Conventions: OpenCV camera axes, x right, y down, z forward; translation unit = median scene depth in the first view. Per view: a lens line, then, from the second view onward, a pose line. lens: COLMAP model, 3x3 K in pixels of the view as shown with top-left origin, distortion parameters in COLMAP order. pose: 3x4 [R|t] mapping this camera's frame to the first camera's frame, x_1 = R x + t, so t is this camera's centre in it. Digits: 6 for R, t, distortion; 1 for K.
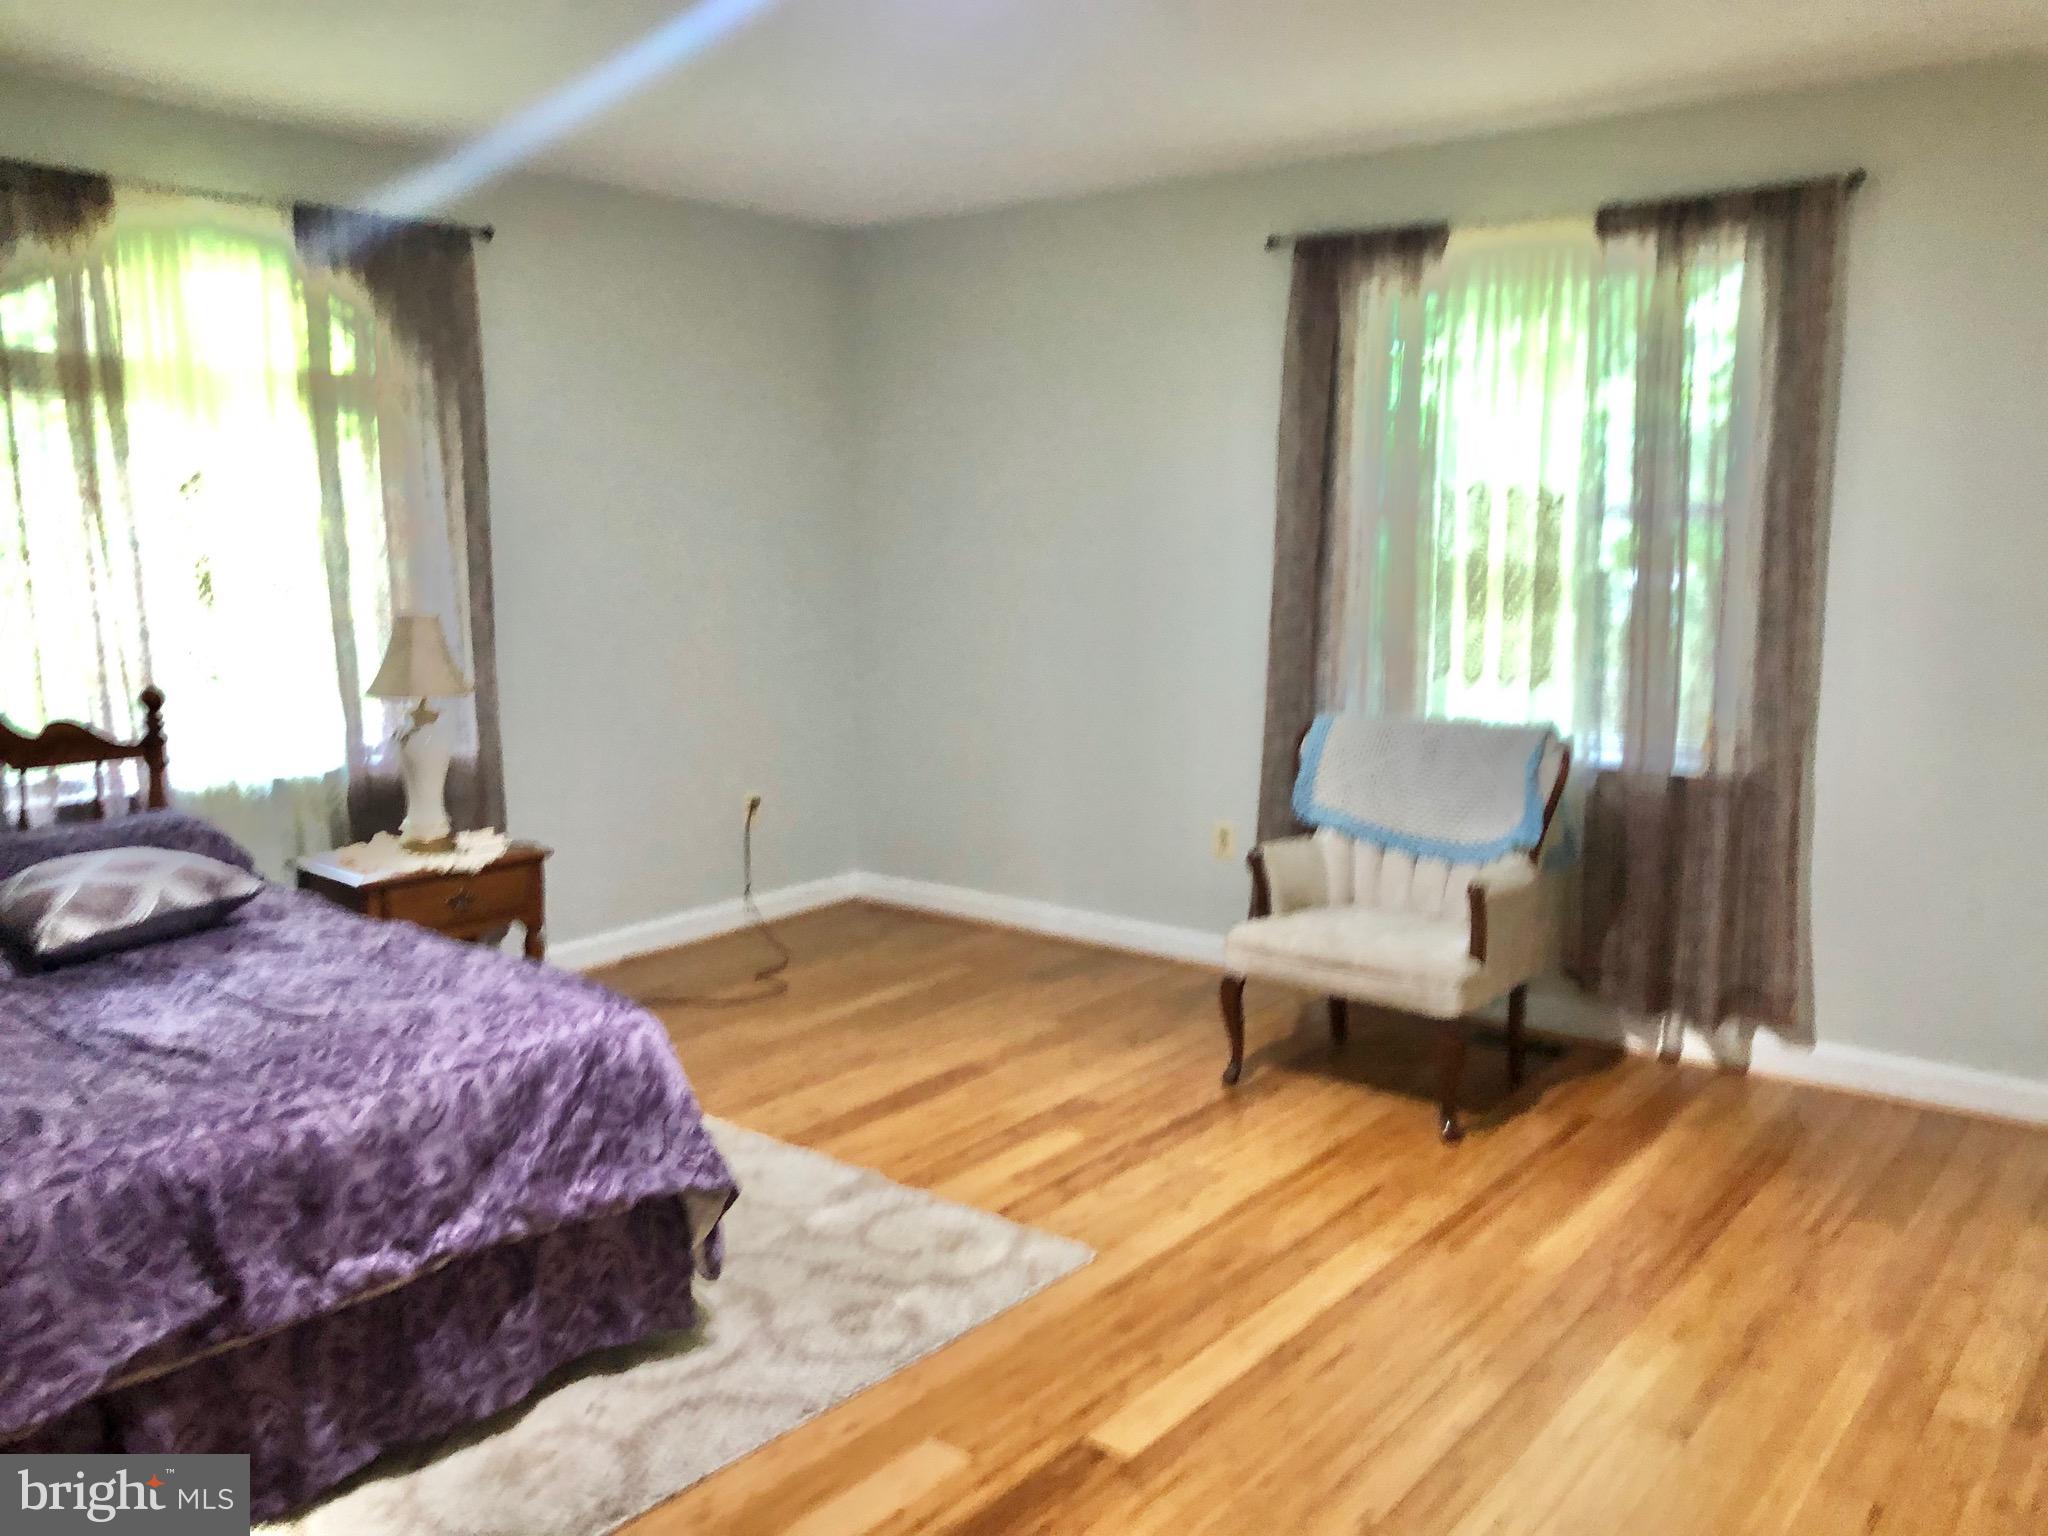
lens RADIAL K [[1630.0, 0, 1067.3], [0, 1630.0, 724.4], [0, 0, 1]] dist [0.051429, -0.001575]
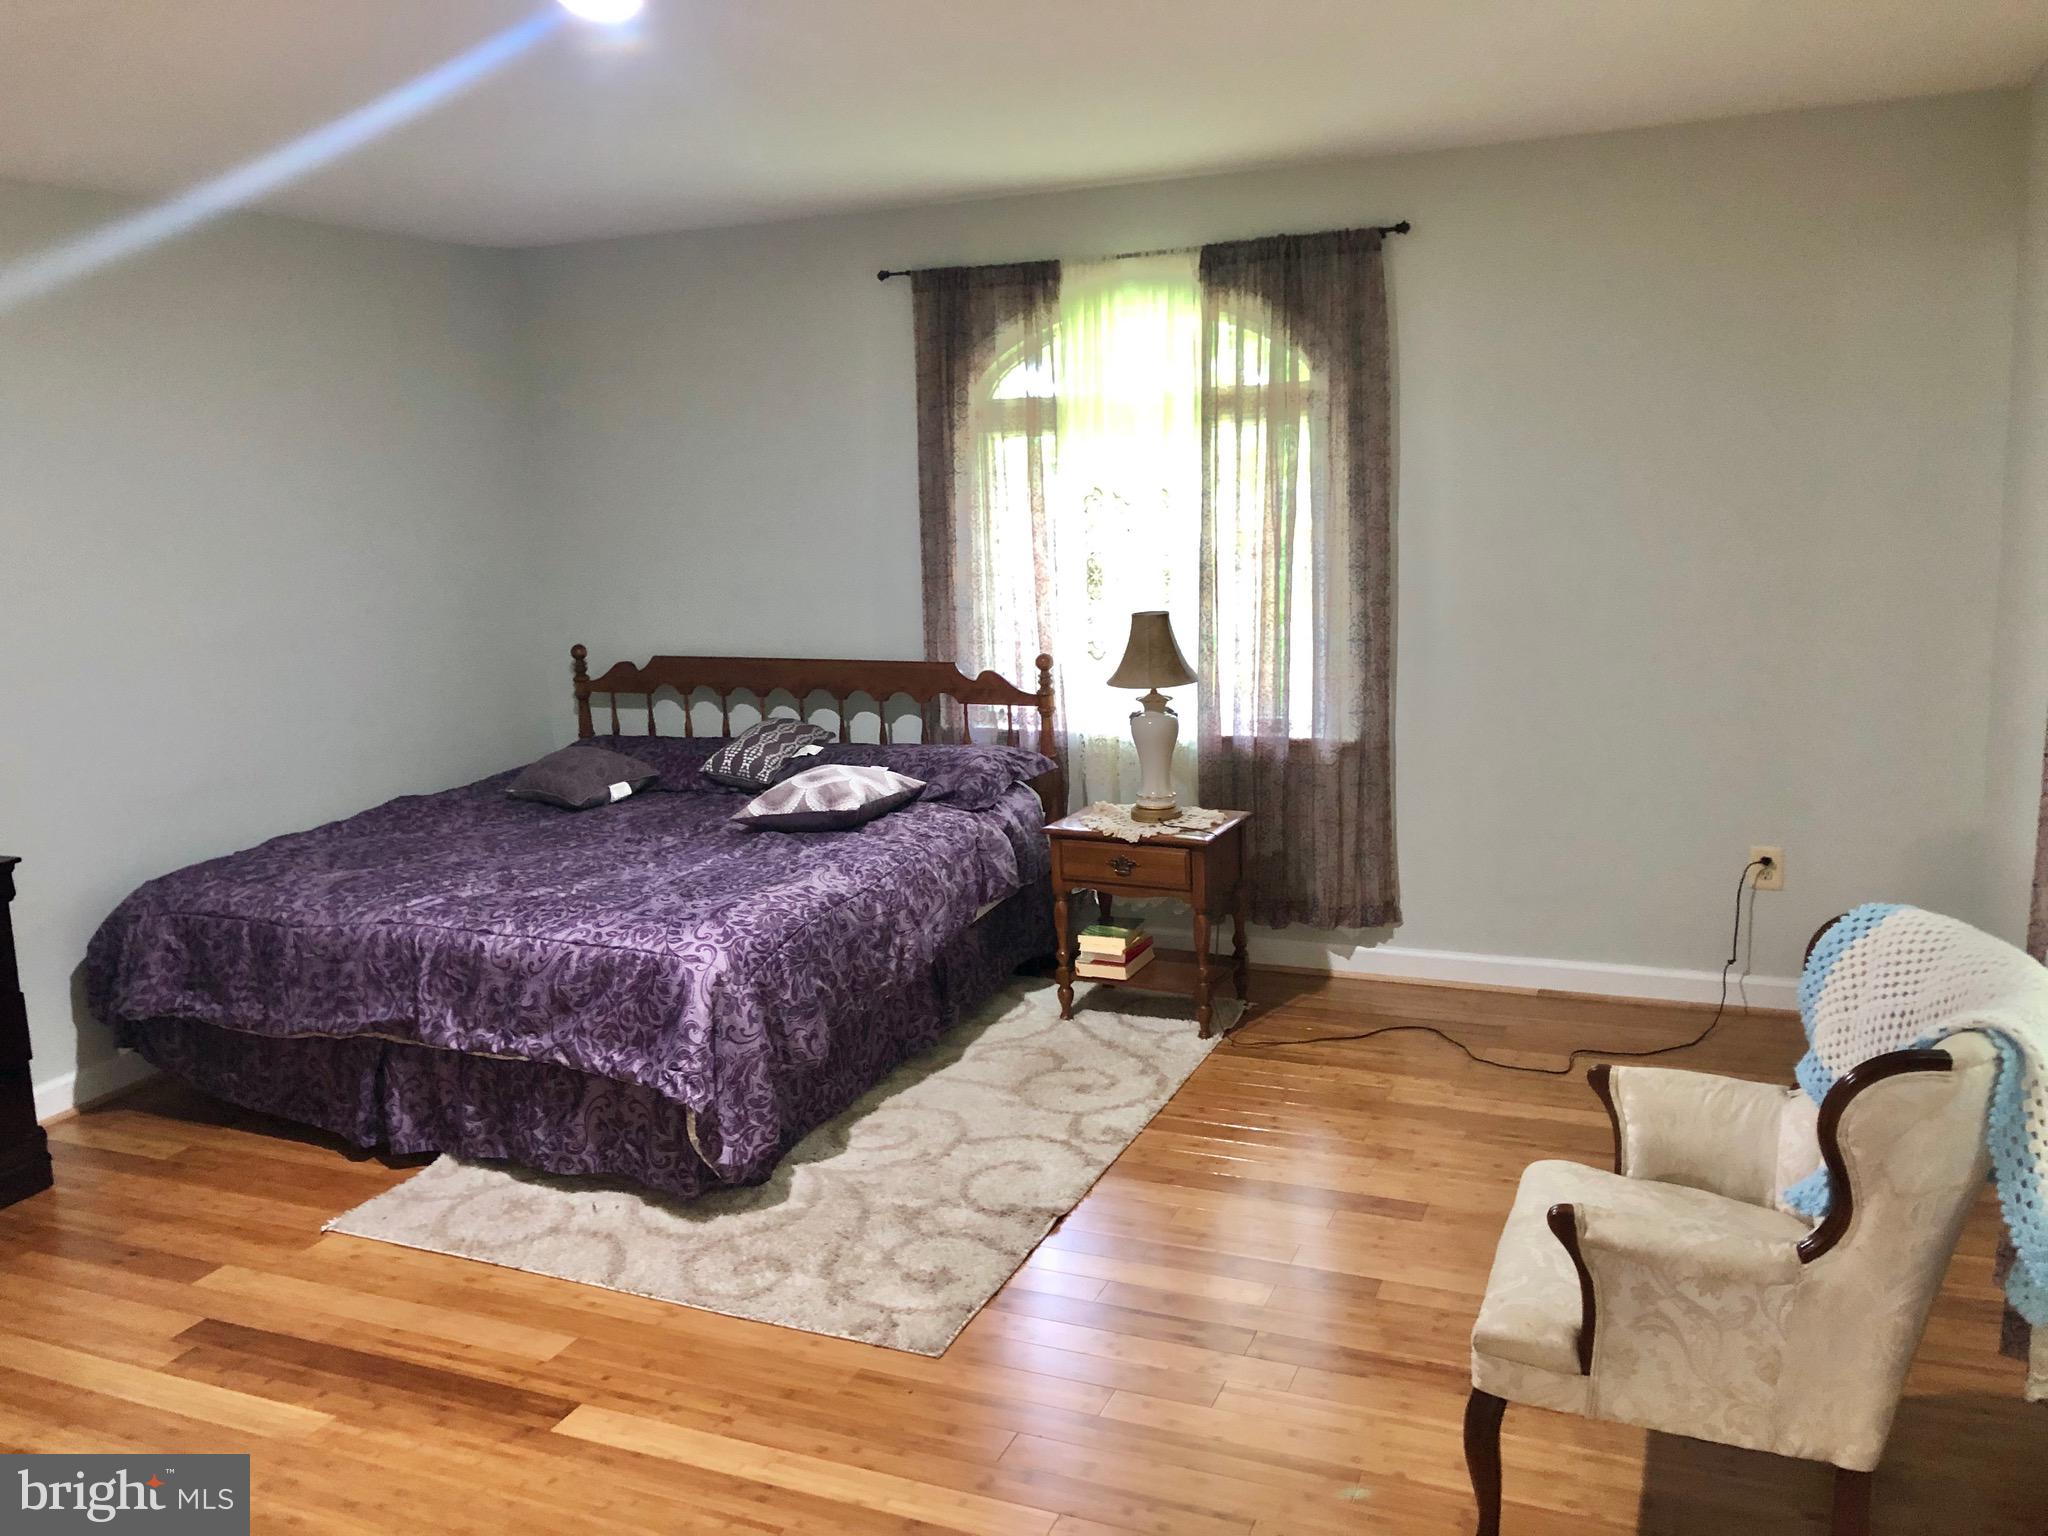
lens RADIAL K [[1709.5, 0, 1012.3], [0, 1709.5, 756.0], [0, 0, 1]] dist [0.057510, -0.114151]
pose [[0.268169, 0.160771, -0.949862, 1.170124], [-0.089386, 0.985876, 0.141631, -0.208022], [0.959216, 0.046924, 0.278752, 0.947582]]
